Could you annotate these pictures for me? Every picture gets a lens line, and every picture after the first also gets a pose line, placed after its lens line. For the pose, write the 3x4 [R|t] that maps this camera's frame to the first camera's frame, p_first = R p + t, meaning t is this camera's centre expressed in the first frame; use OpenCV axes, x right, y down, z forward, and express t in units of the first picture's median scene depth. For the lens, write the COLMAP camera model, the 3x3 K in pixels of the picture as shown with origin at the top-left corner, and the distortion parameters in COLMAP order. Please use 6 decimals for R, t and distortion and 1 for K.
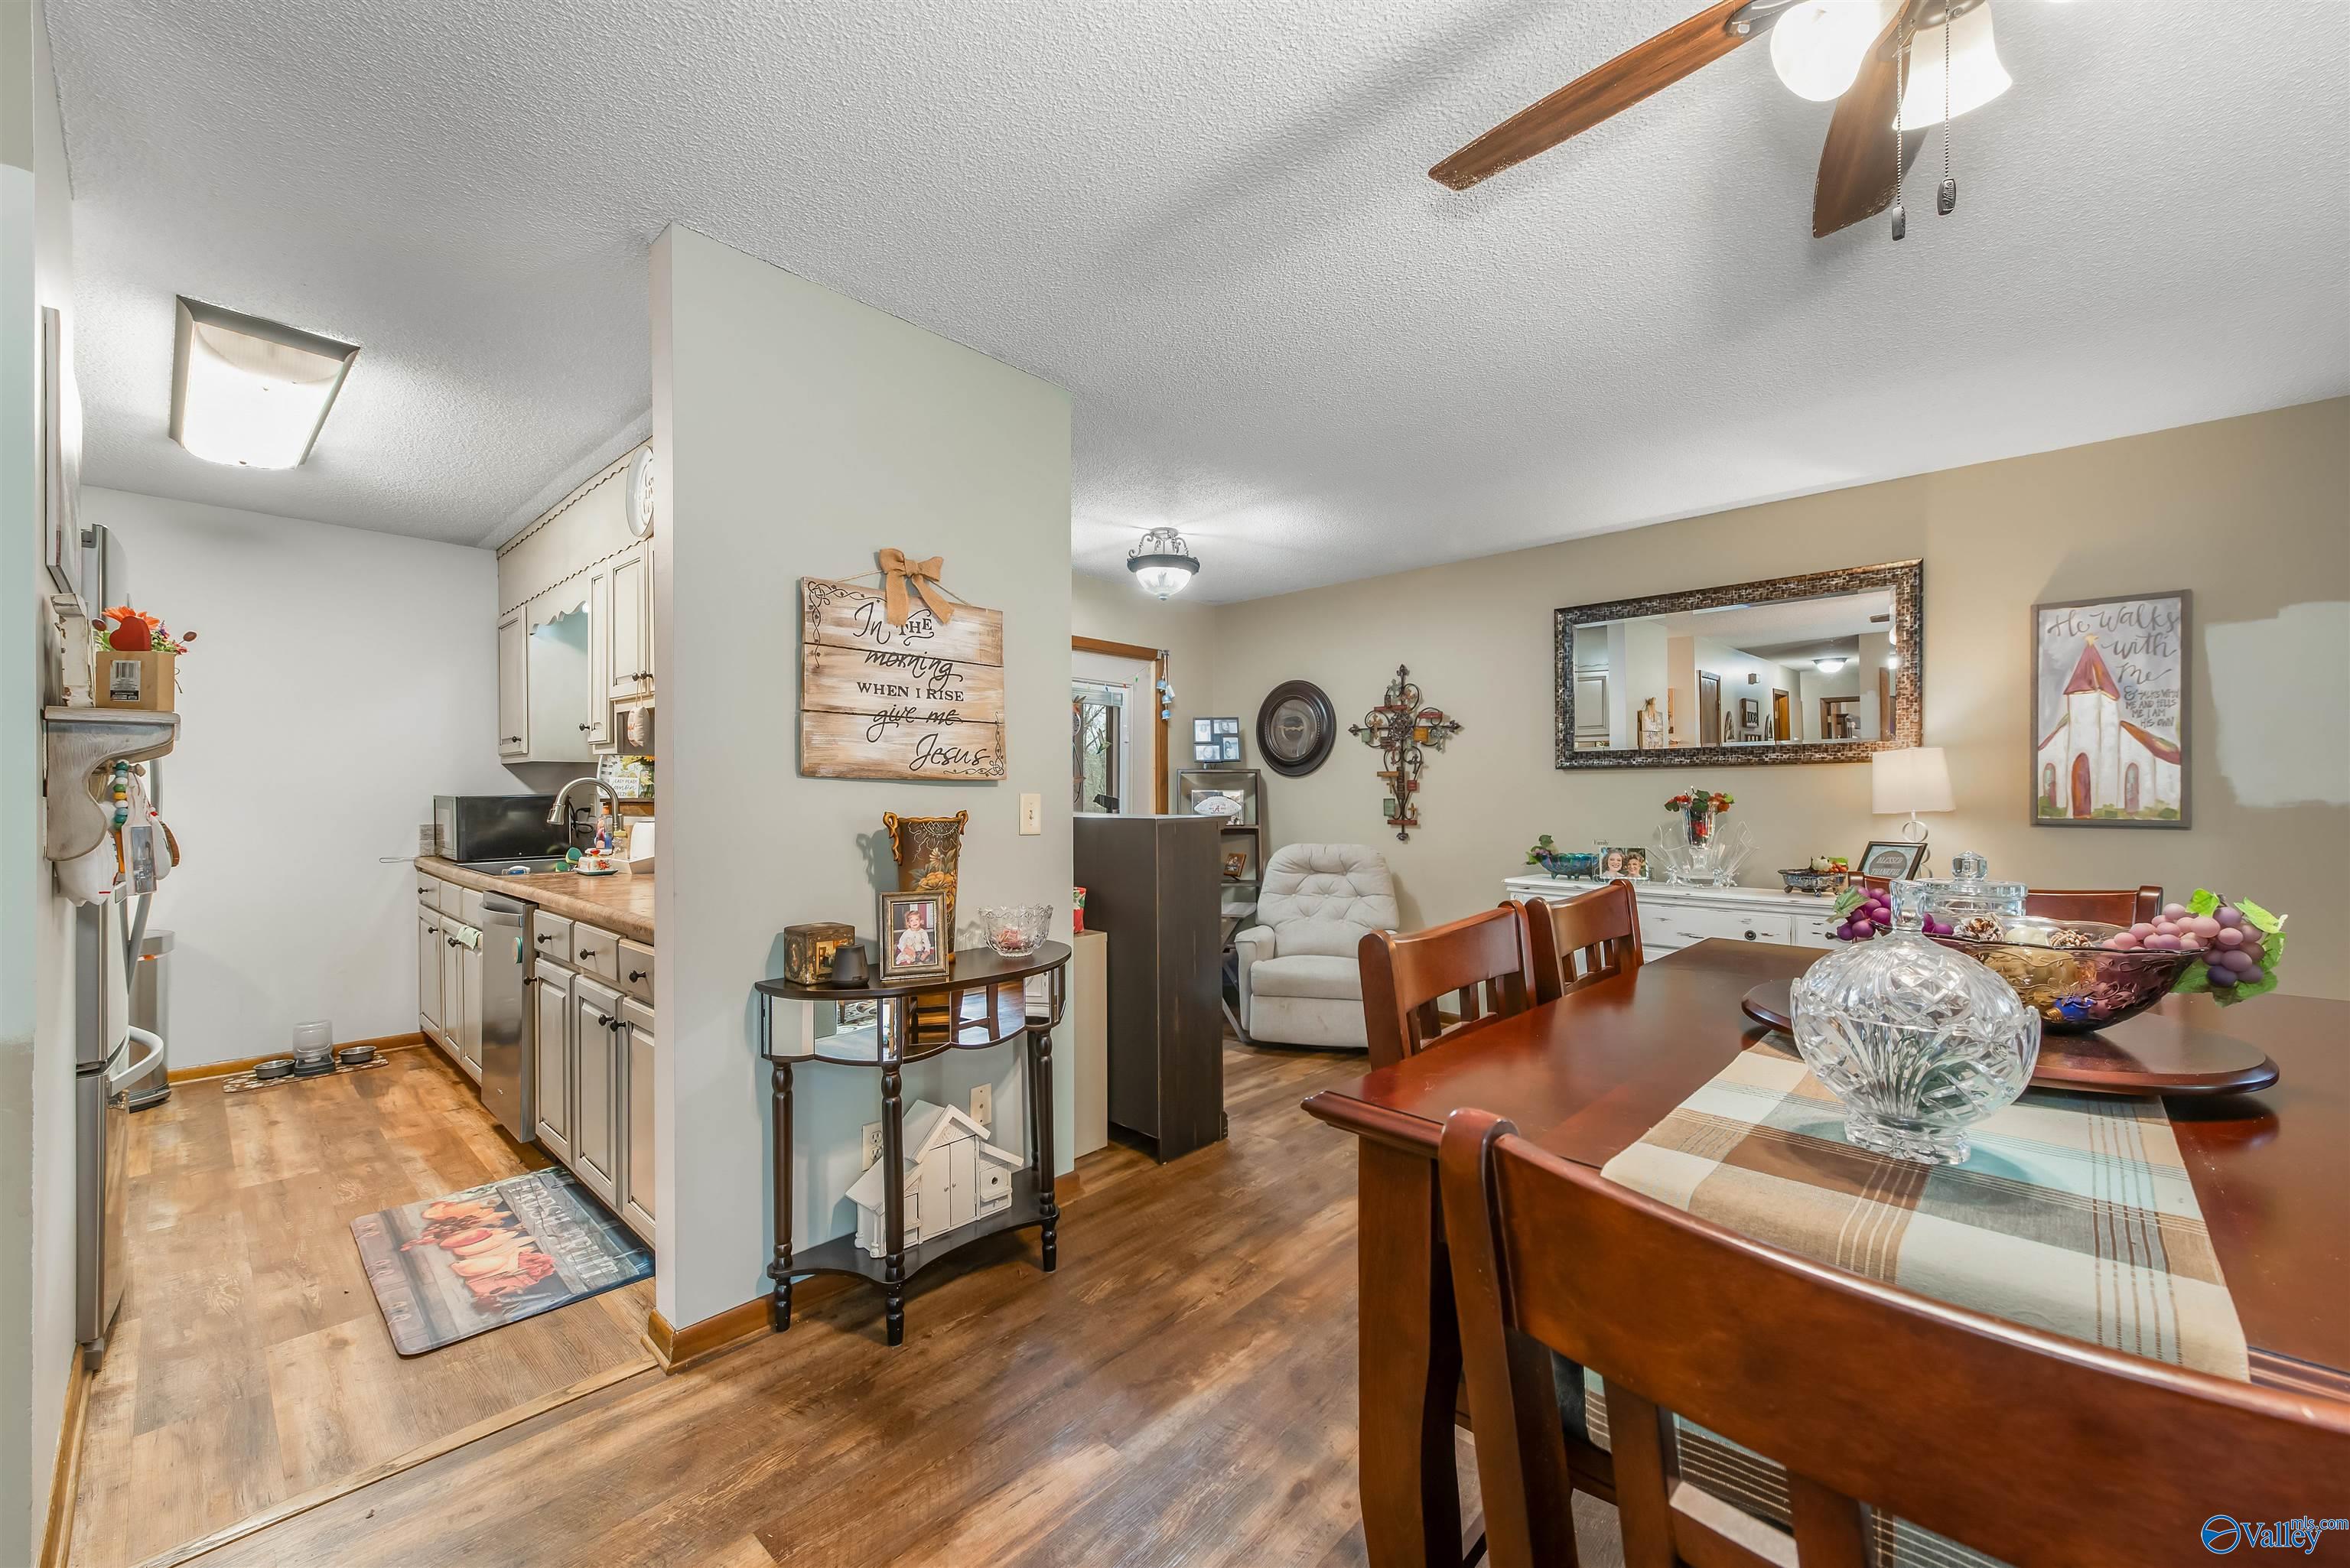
lens RADIAL K [[940.1, 0, 1193.1], [0, 940.1, 788.0], [0, 0, 1]] dist [0.003069, -0.002054]
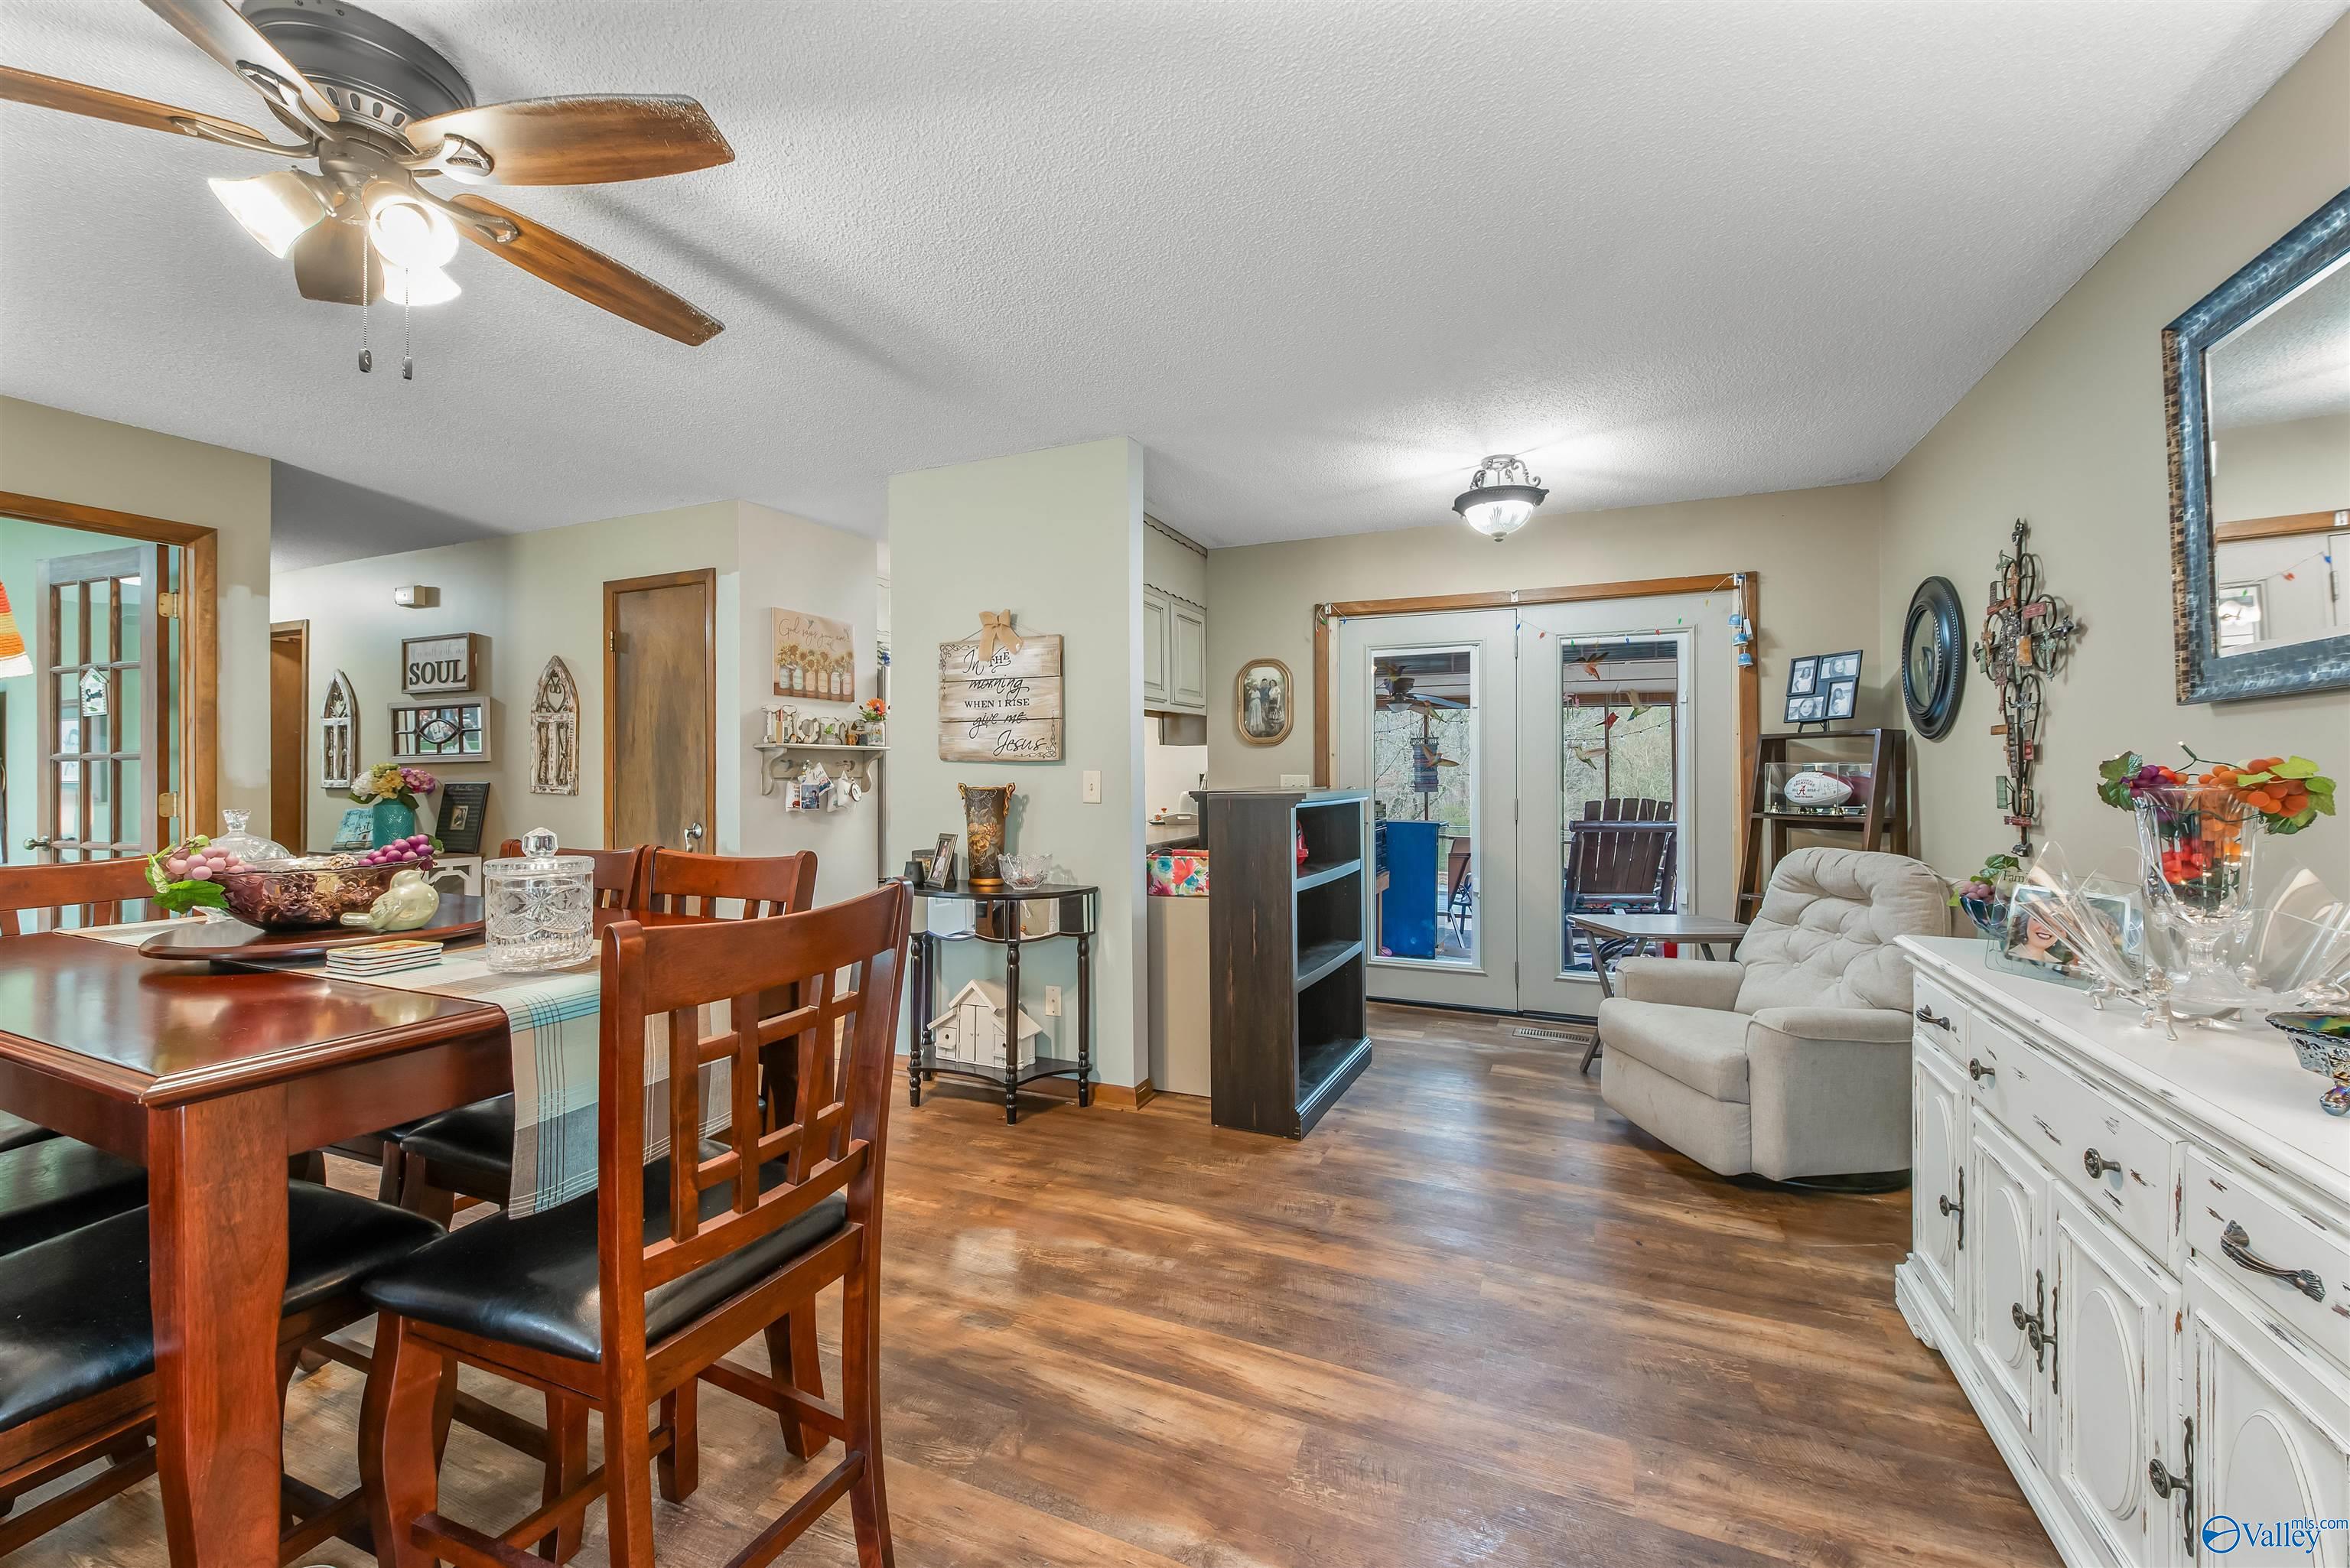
lens RADIAL K [[940.1, 0, 1169.9], [0, 940.1, 766.6], [0, 0, 1]] dist [0.003069, -0.002054]
pose [[0.295597, -0.008047, -0.955279, 0.700967], [0.009507, 0.999940, -0.005481, 0.005400], [0.955265, -0.007462, 0.295656, 0.477502]]
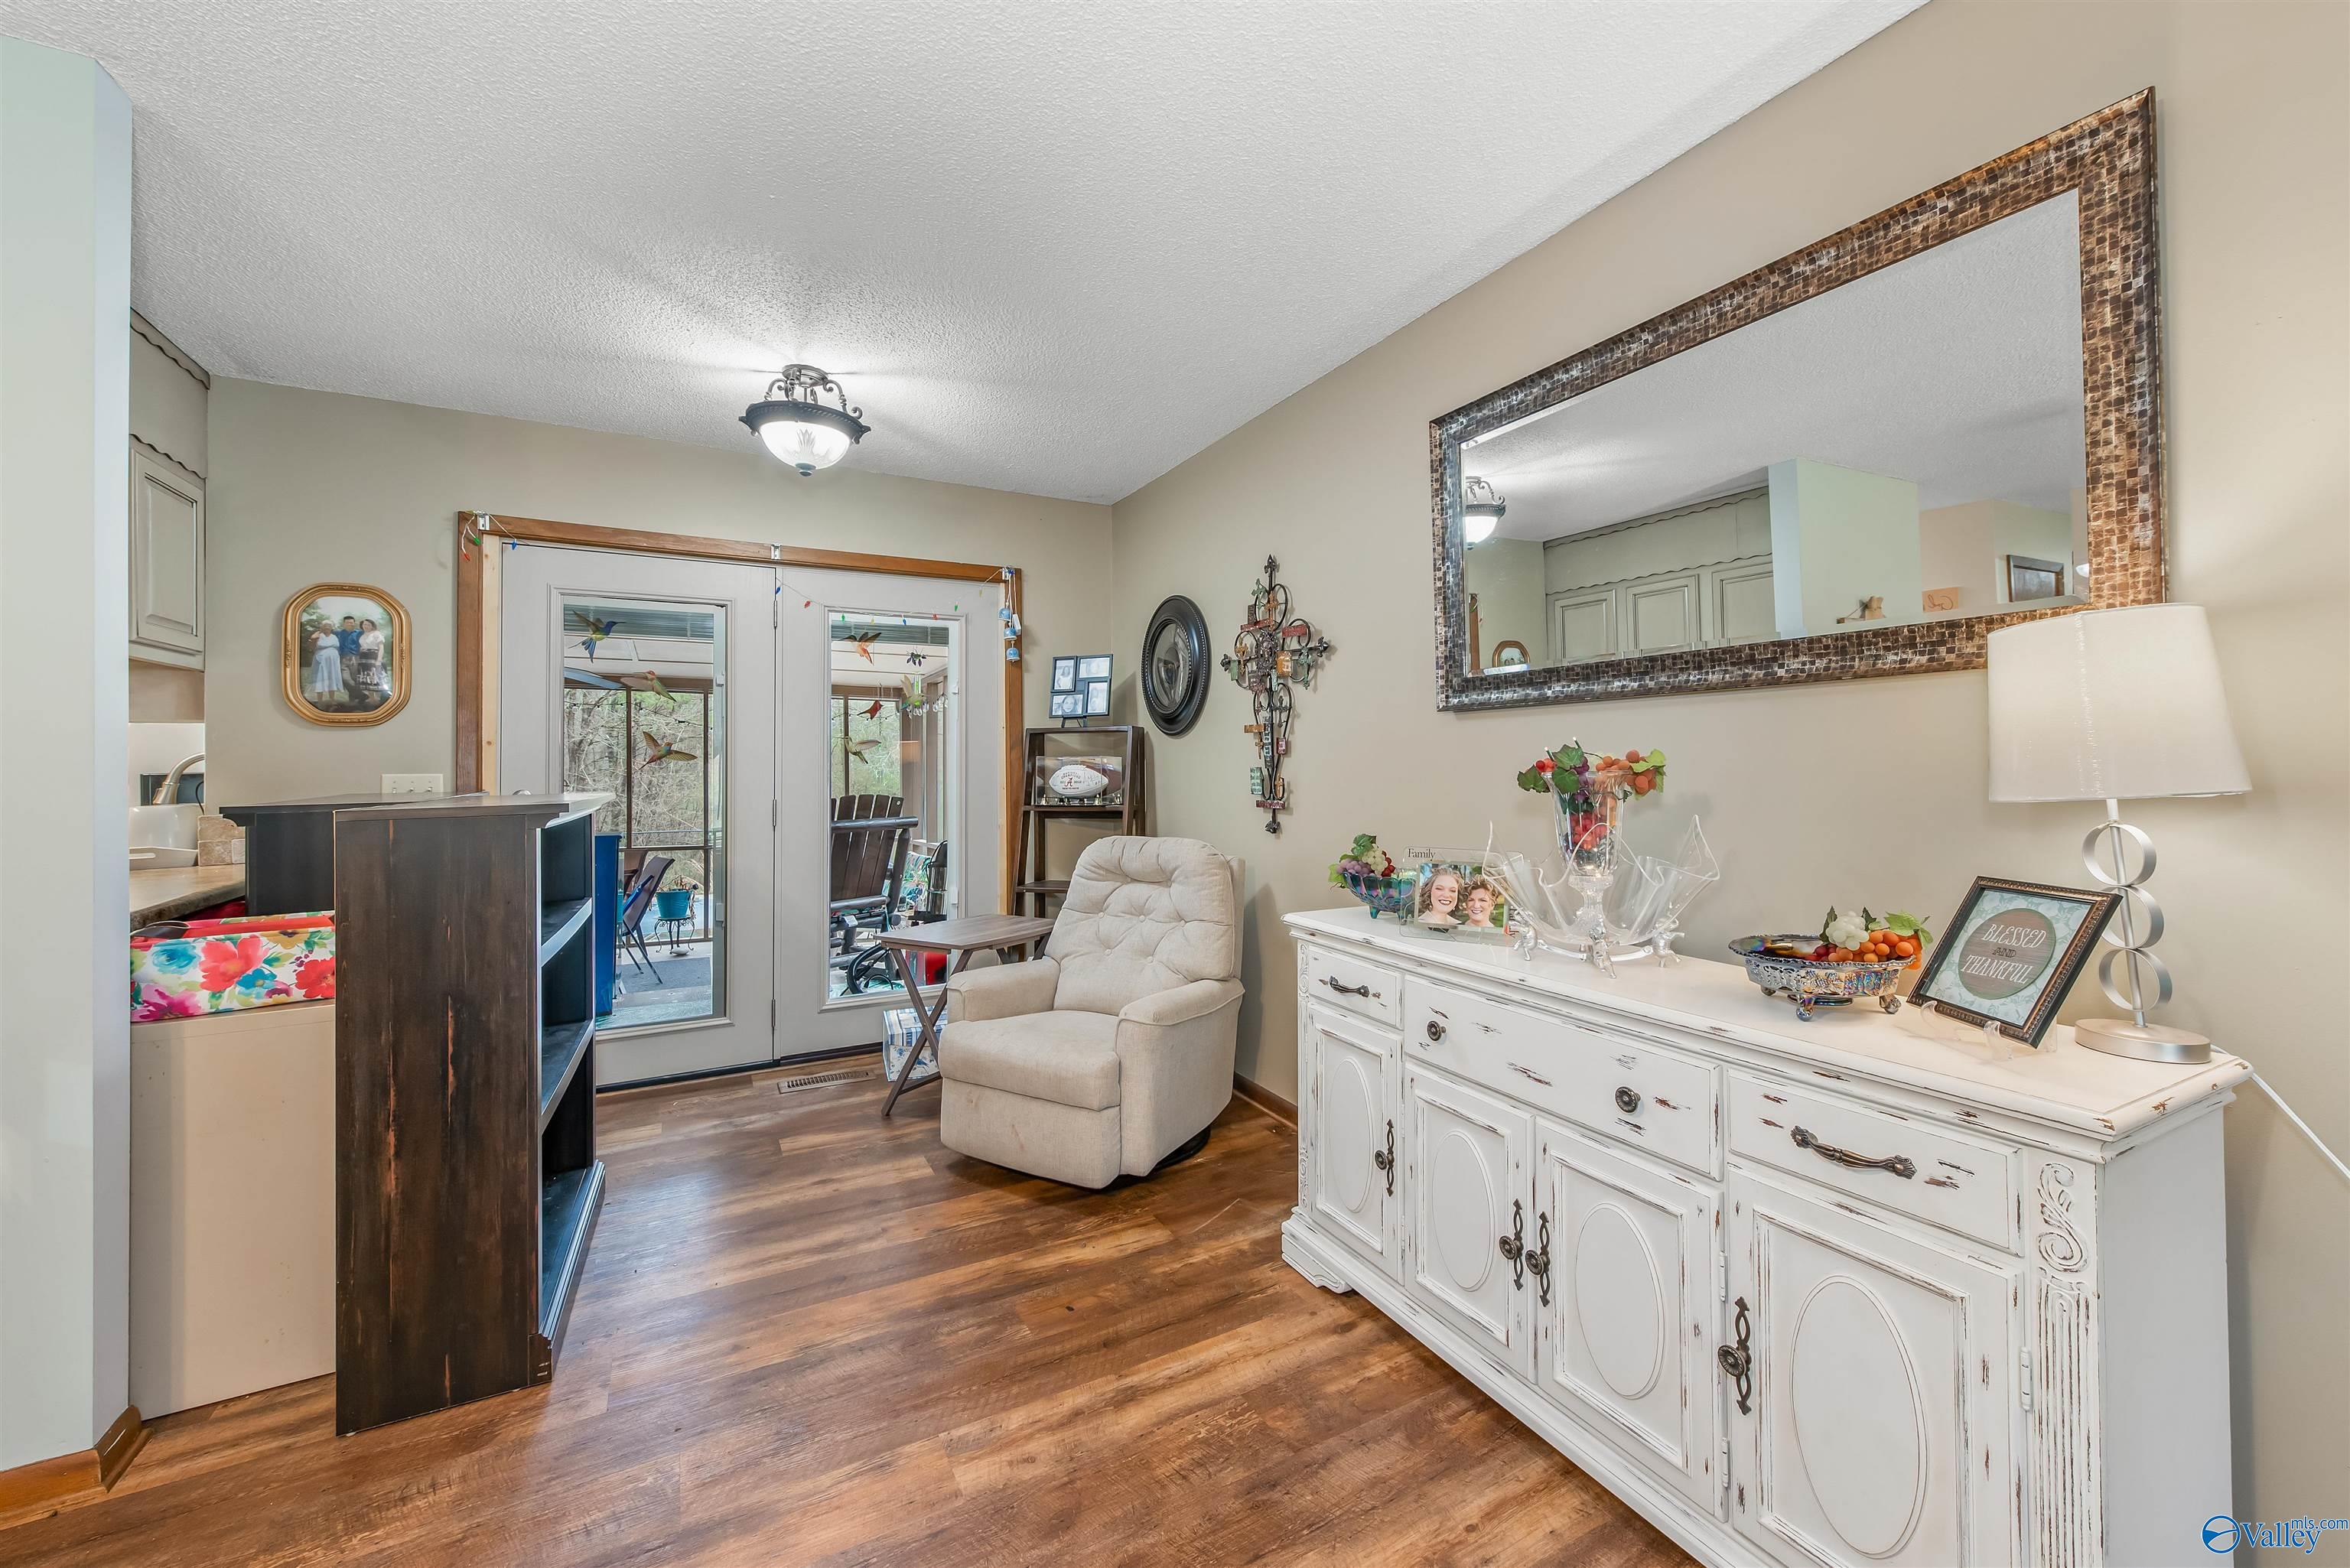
lens RADIAL K [[940.1, 0, 1220.5], [0, 940.1, 749.4], [0, 0, 1]] dist [0.003069, -0.002054]
pose [[0.948399, -0.013880, -0.316776, 0.469672], [0.011828, 0.999895, -0.008401, 0.005421], [0.316859, 0.004221, 0.948463, 0.470657]]
